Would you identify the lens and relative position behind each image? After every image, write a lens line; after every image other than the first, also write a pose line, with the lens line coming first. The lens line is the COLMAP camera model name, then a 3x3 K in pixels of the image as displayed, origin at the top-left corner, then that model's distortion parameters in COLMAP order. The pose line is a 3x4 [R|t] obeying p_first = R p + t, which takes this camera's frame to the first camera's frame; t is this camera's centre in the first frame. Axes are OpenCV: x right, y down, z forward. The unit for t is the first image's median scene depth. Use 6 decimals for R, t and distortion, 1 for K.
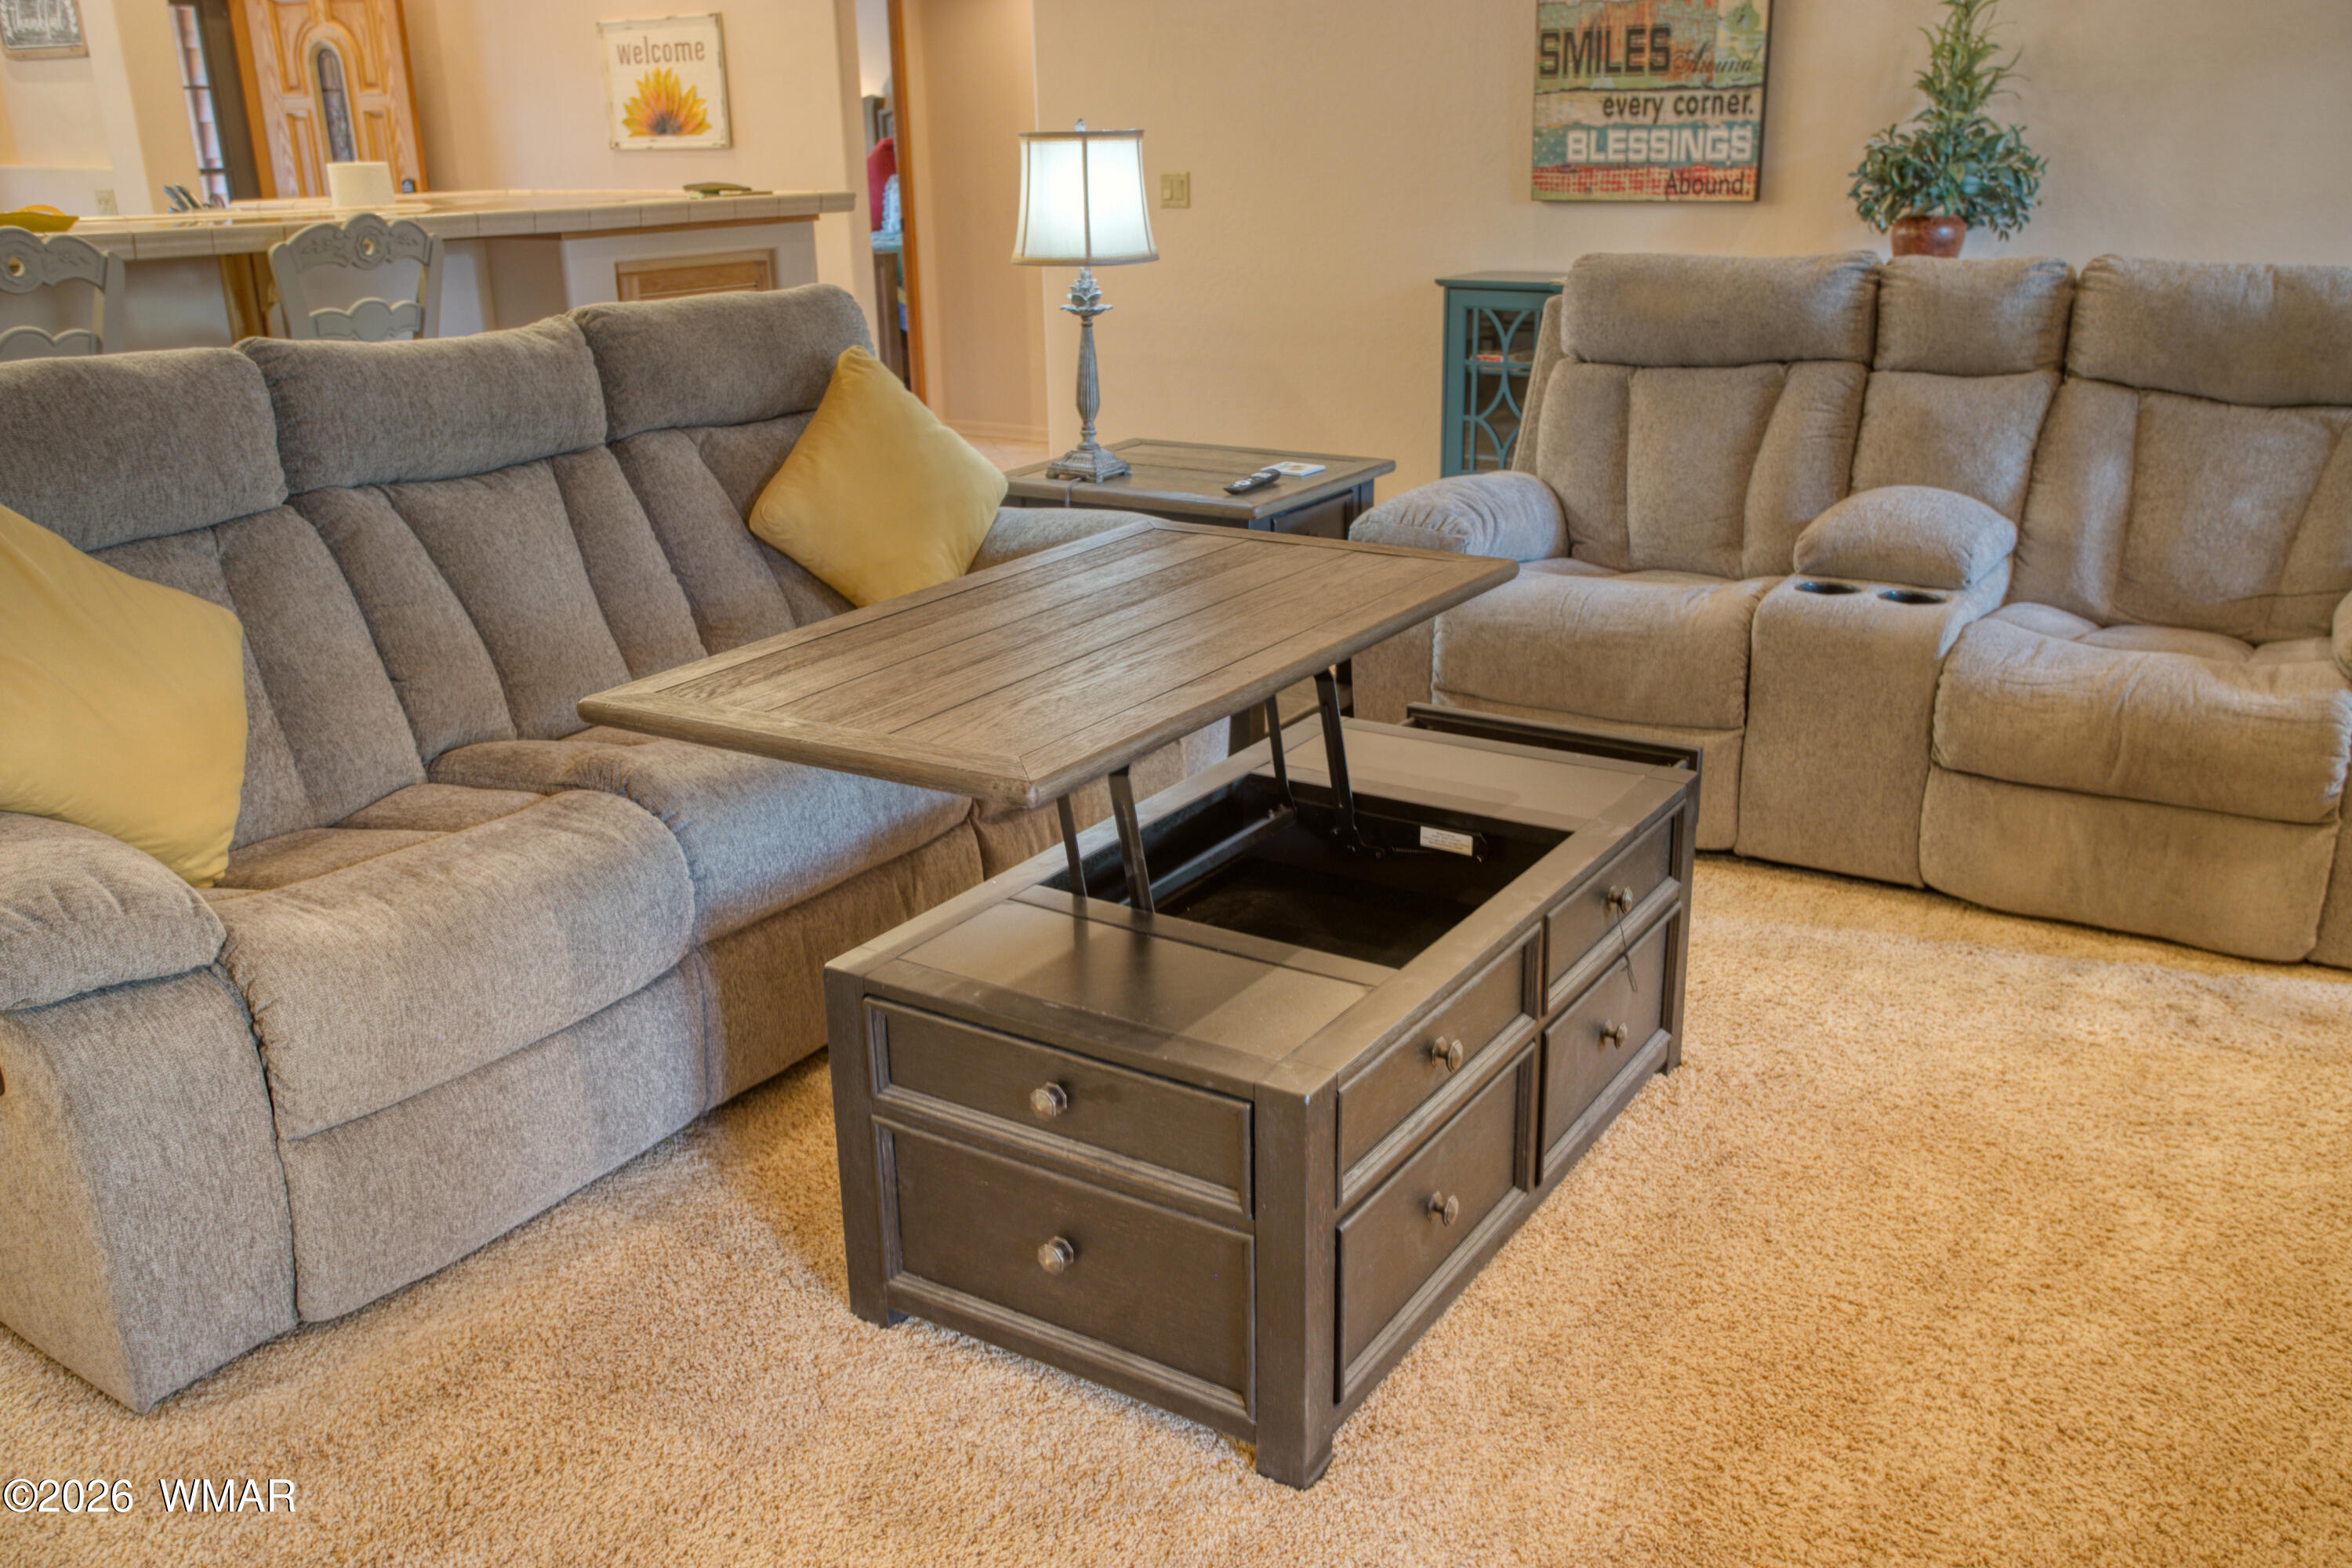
lens RADIAL K [[1944.6, 0, 1180.5], [0, 1944.6, 778.0], [0, 0, 1]] dist [-0.011341, 0.058339]
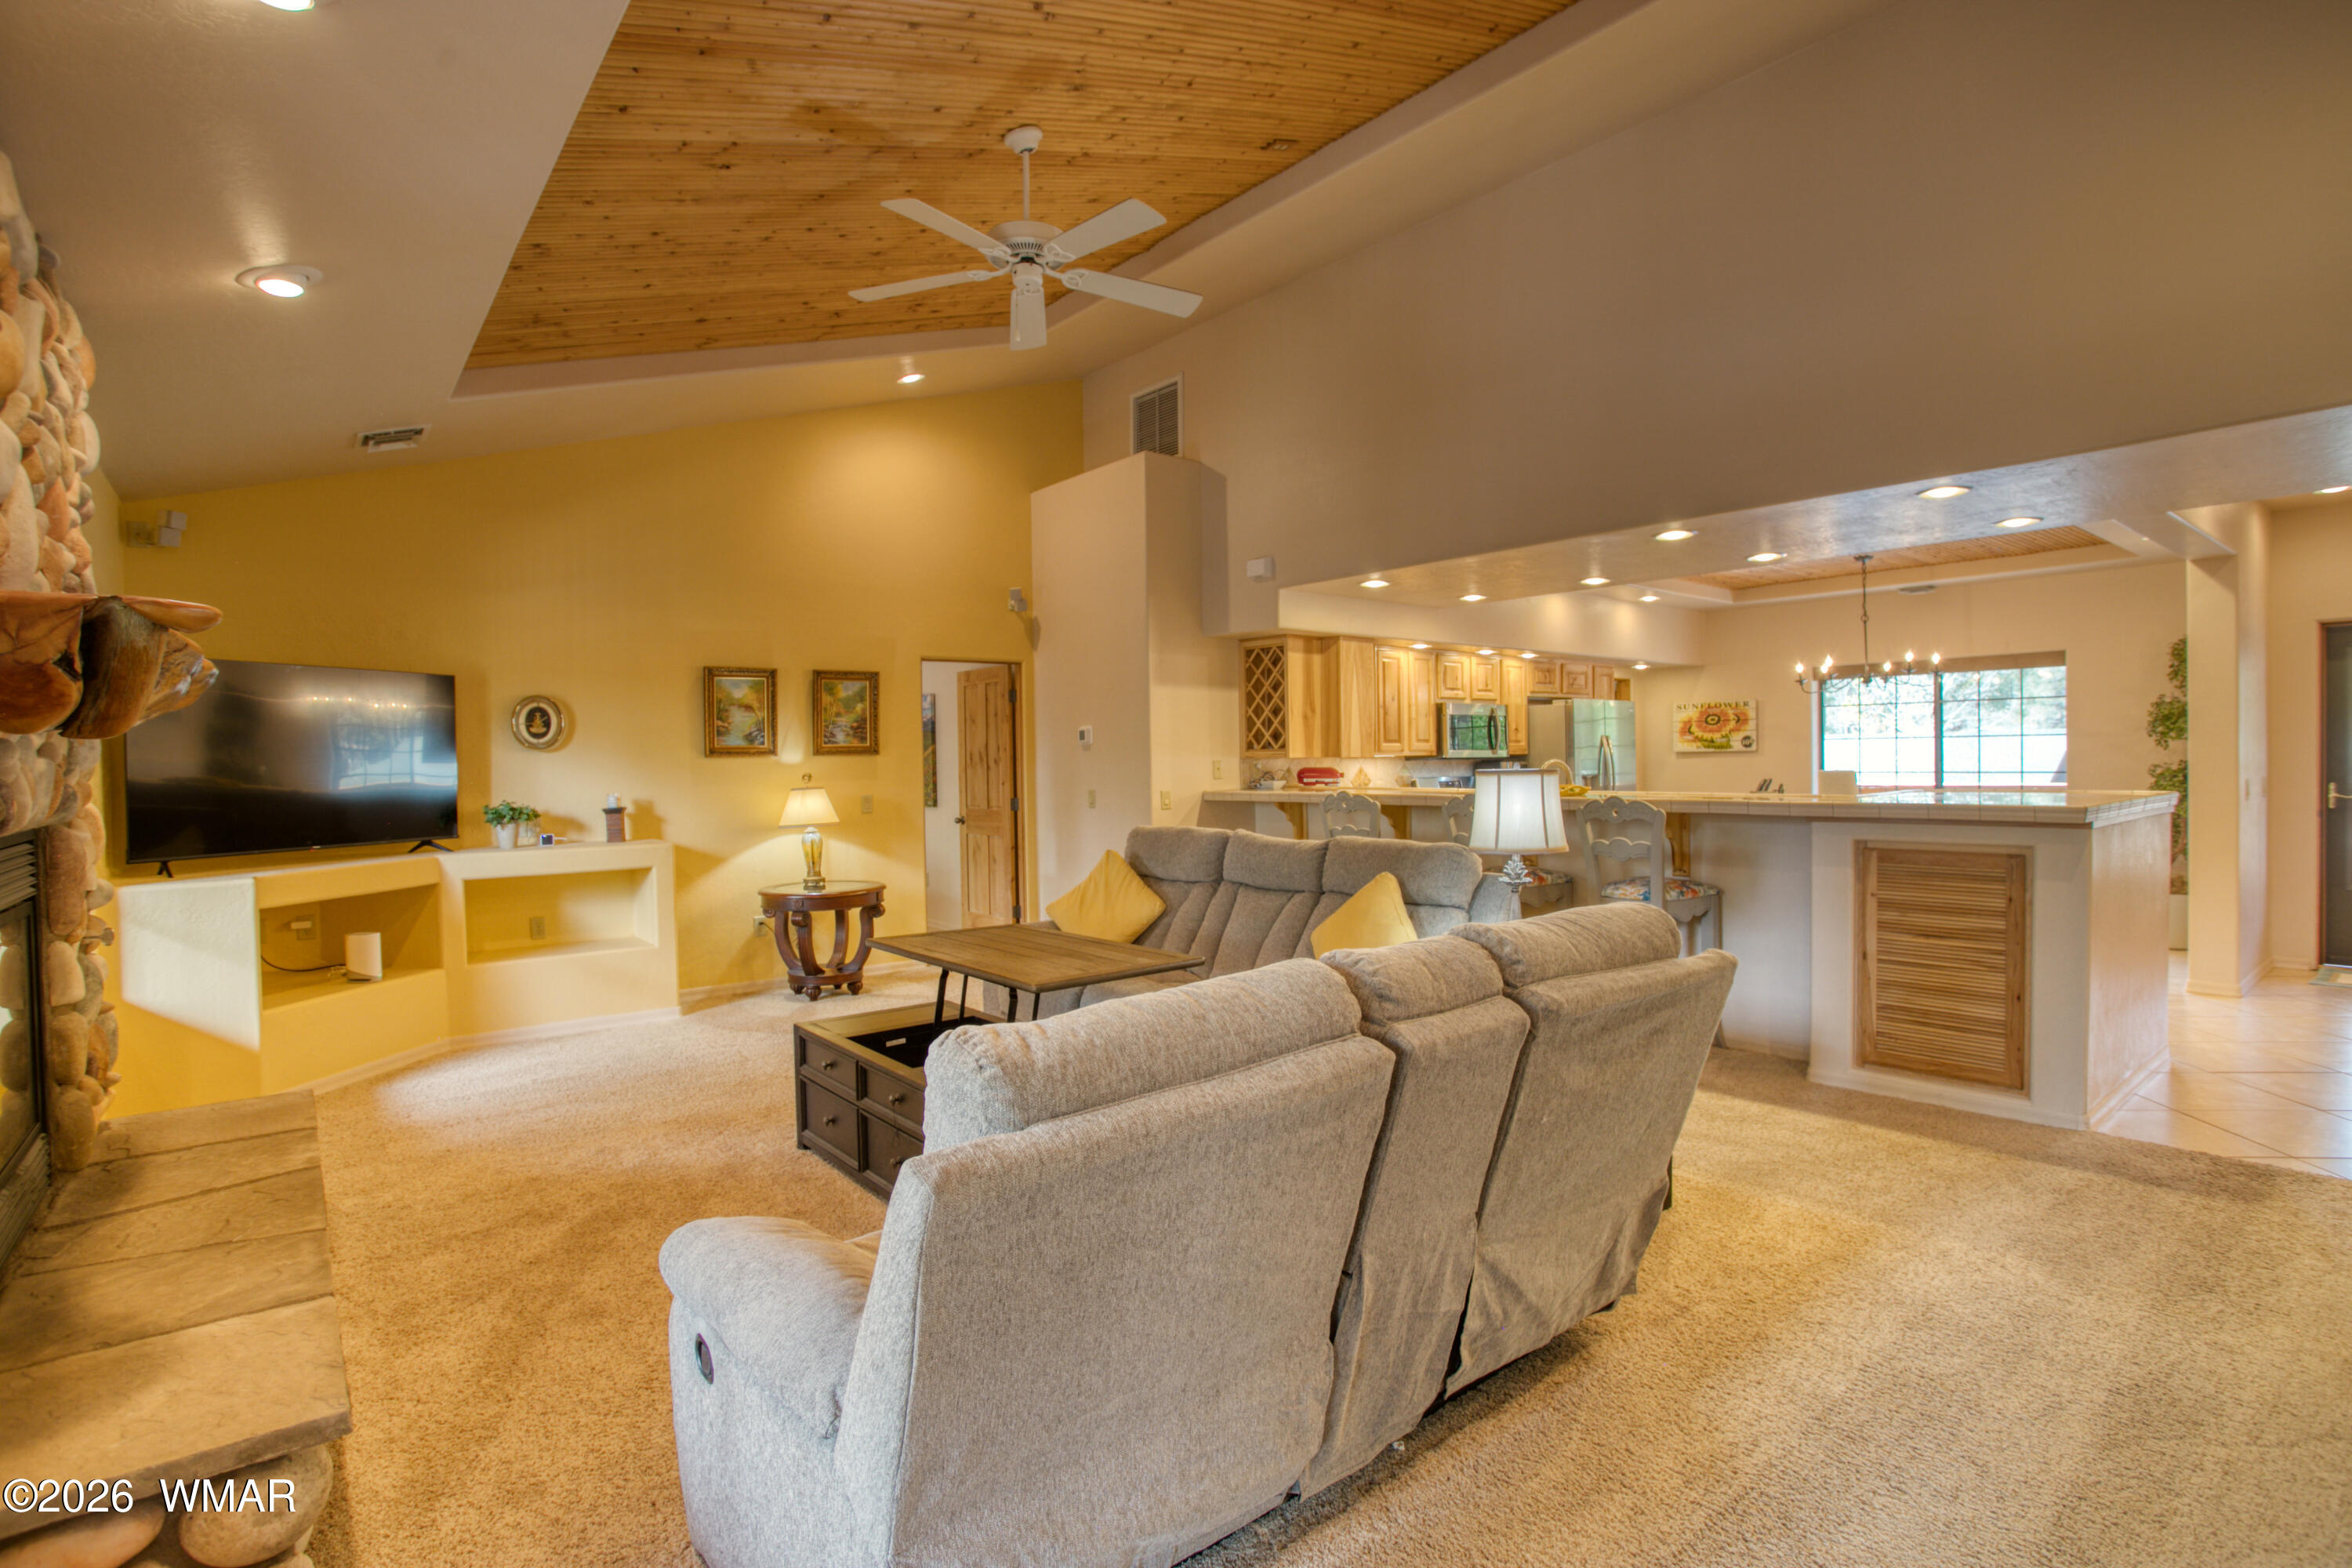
lens RADIAL K [[1146.9, 0, 1181.1], [0, 1146.9, 780.1], [0, 0, 1]] dist [-0.068598, 0.025576]
pose [[-0.298742, 0.042144, -0.953403, 1.096601], [-0.283663, 0.949951, 0.130875, -0.447389], [0.911202, 0.309543, -0.271836, 1.226881]]
